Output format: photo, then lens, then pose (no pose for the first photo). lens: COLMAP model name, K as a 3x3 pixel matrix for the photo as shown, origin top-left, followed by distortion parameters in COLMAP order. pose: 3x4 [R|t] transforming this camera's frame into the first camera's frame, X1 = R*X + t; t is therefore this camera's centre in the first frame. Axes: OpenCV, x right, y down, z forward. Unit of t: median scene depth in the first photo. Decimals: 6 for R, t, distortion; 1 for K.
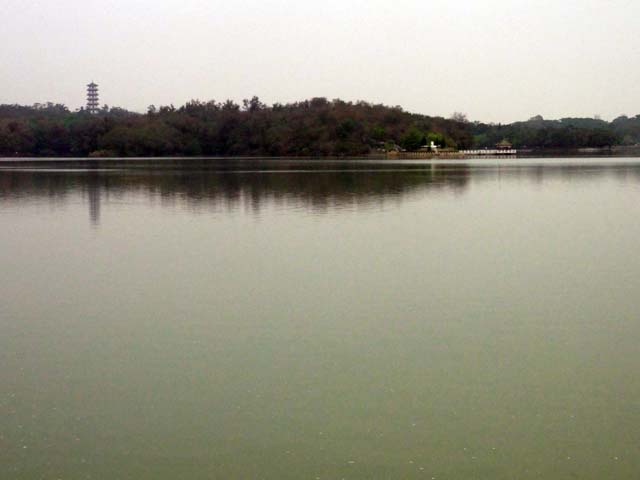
lens RADIAL K [[1482.5, 0, 319.9], [0, 1482.5, 240.1], [0, 0, 1]] dist [0.073346, 0.000000]
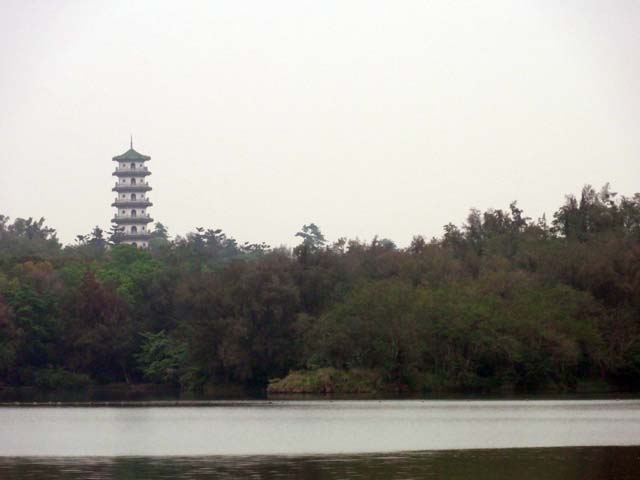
lens RADIAL K [[4501.9, 0, 320.0], [0, 4501.9, 240.0], [0, 0, 1]] dist [0.359603, 0.000000]
pose [[0.996569, -0.002049, -0.082737, -0.052208], [-0.005461, 0.995887, -0.090439, -0.007125], [0.082582, 0.090581, 0.992459, 0.131989]]
